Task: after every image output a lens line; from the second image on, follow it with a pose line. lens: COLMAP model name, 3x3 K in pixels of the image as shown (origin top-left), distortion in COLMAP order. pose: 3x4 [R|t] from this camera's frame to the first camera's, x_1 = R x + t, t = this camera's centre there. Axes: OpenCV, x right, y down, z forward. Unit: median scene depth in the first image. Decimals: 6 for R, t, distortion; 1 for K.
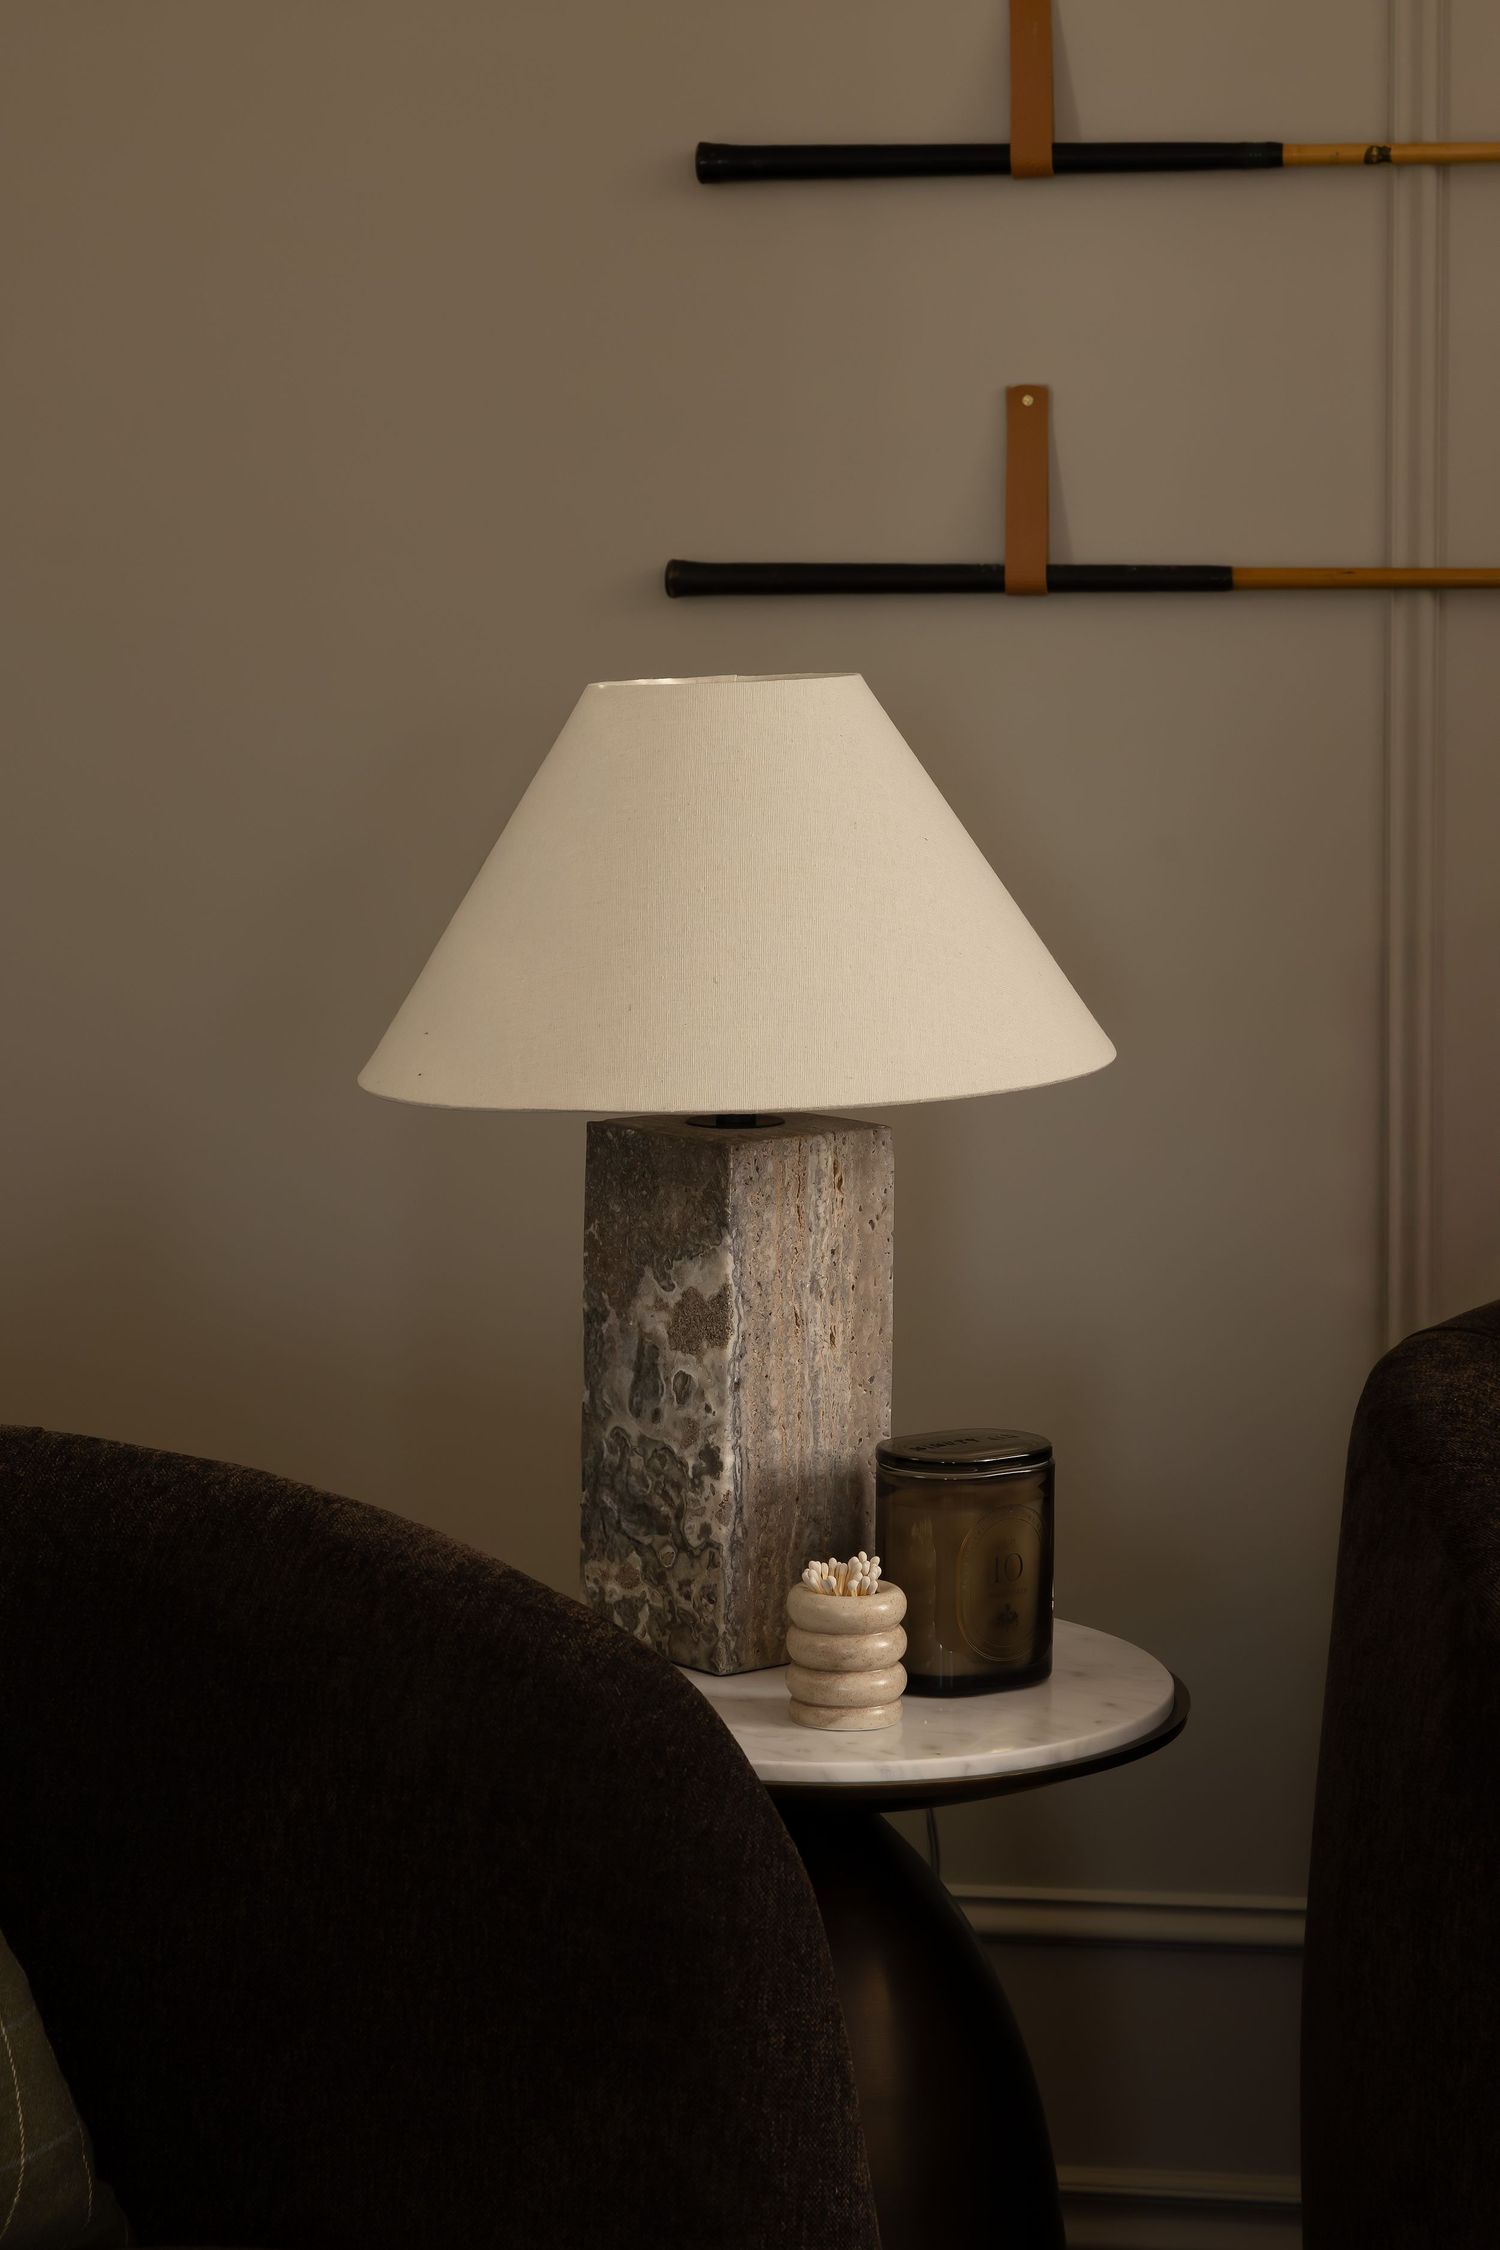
lens RADIAL K [[5513.6, 0, 750.0], [0, 5513.6, 1125.0], [0, 0, 1]] dist [0.058671, 0.809252]
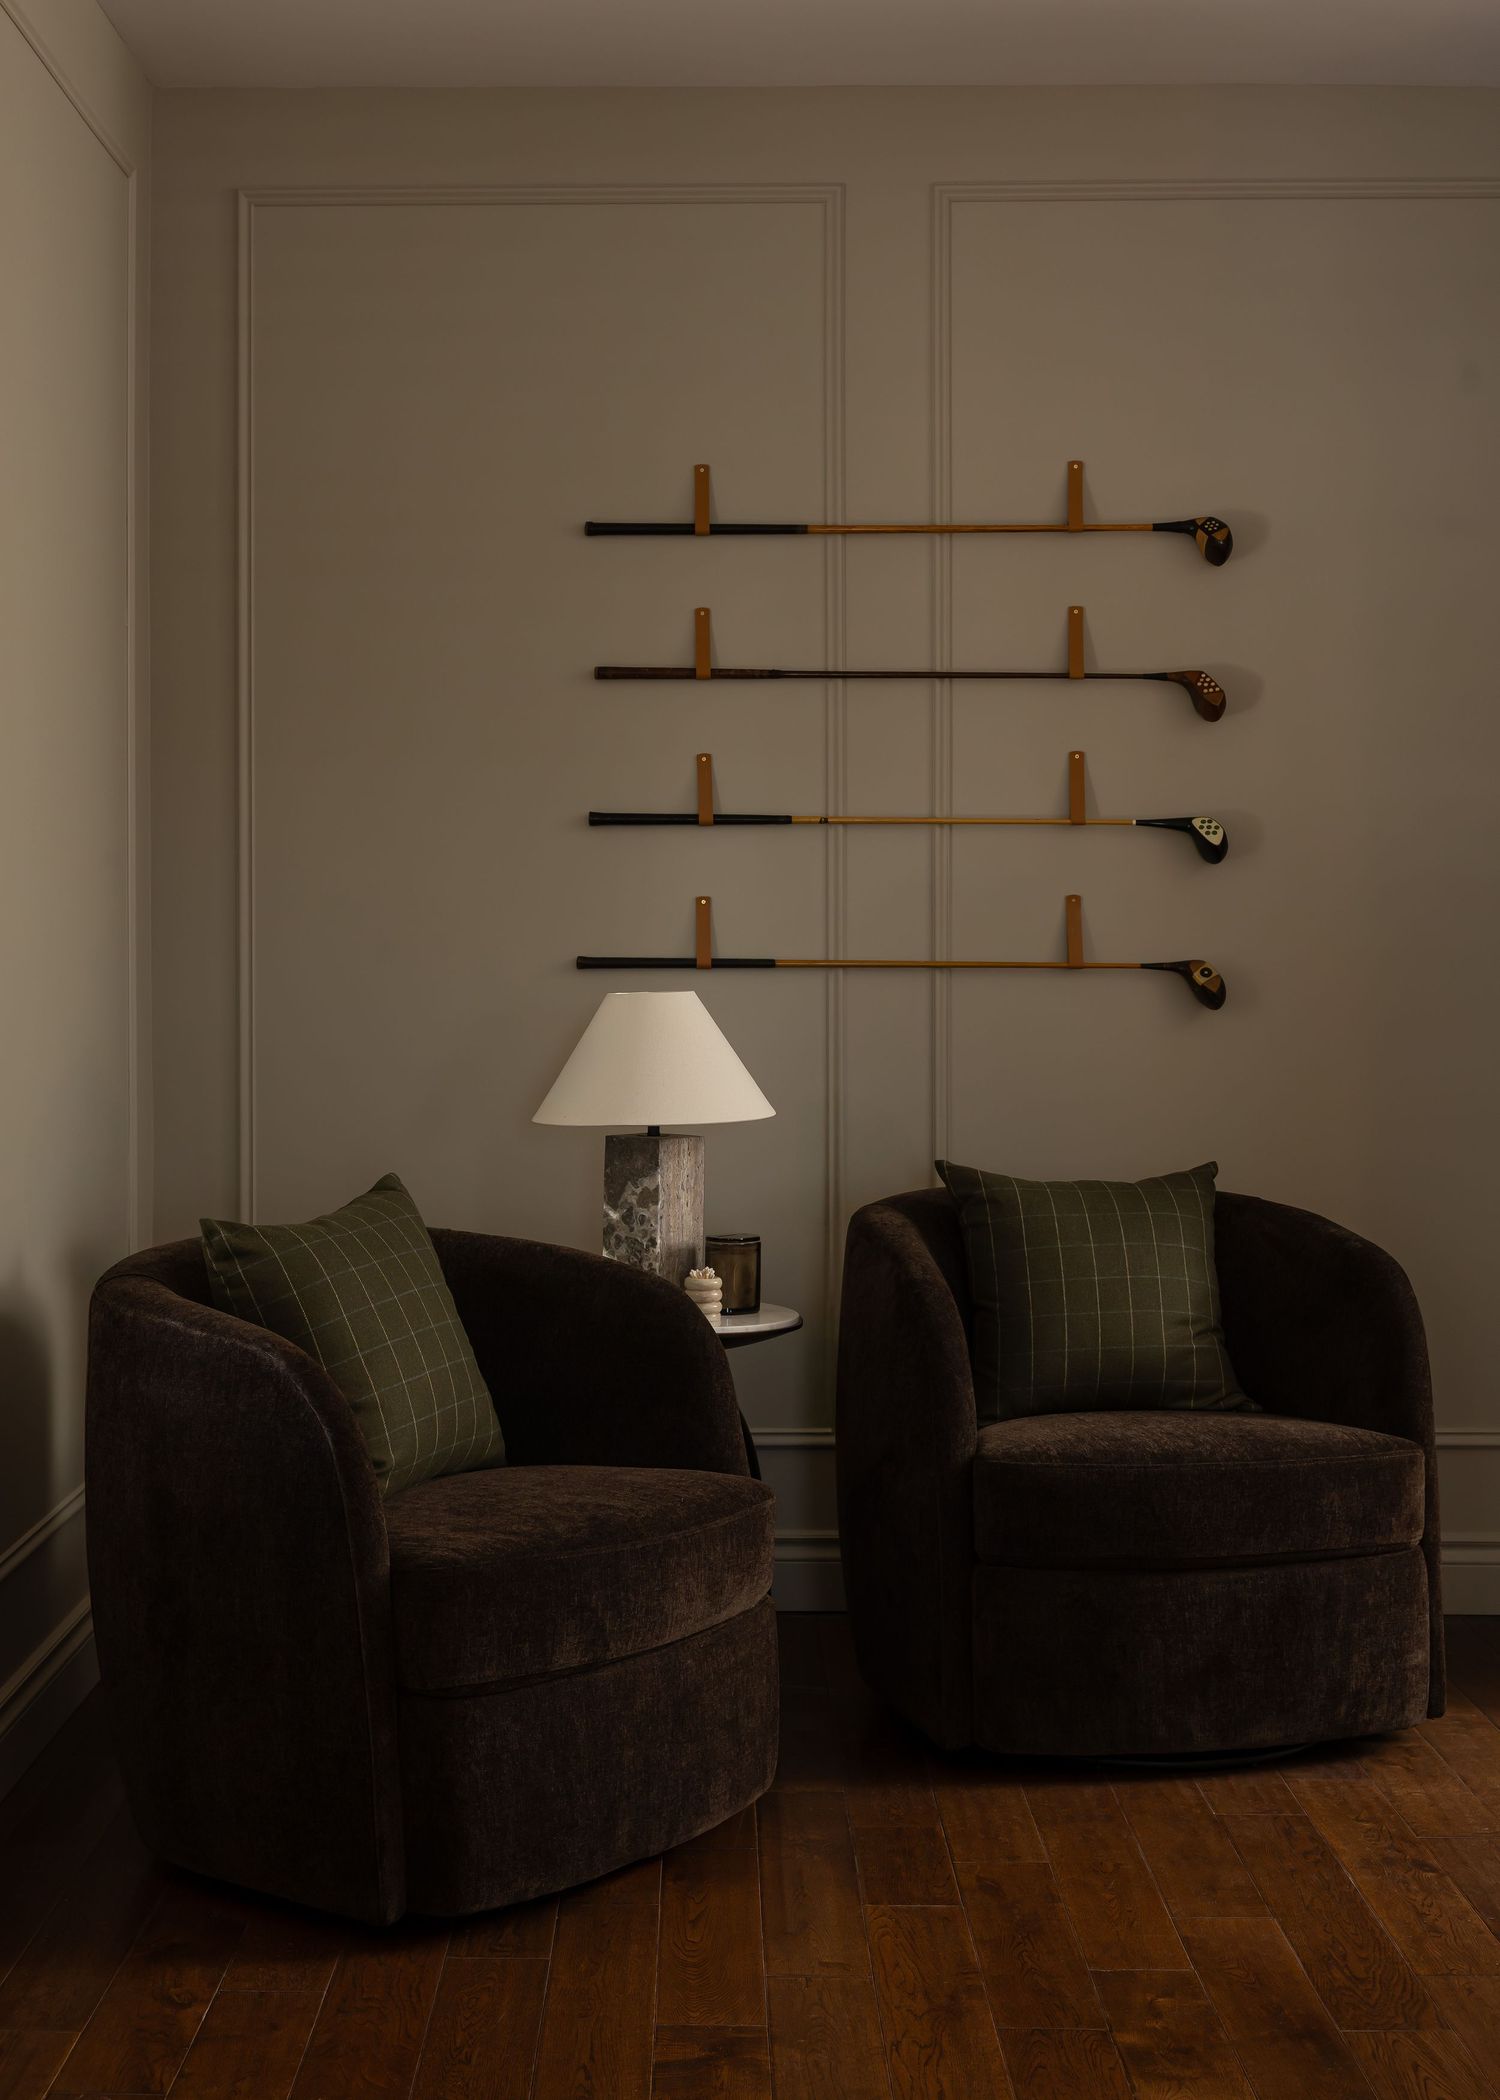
lens RADIAL K [[4409.7, 0, 749.1], [0, 4409.7, 1232.2], [0, 0, 1]] dist [0.041875, 0.024677]
pose [[0.977923, -0.008257, 0.208805, -0.470840], [0.018225, 0.998781, -0.045863, 0.169463], [-0.208171, 0.048656, 0.976881, -1.435127]]
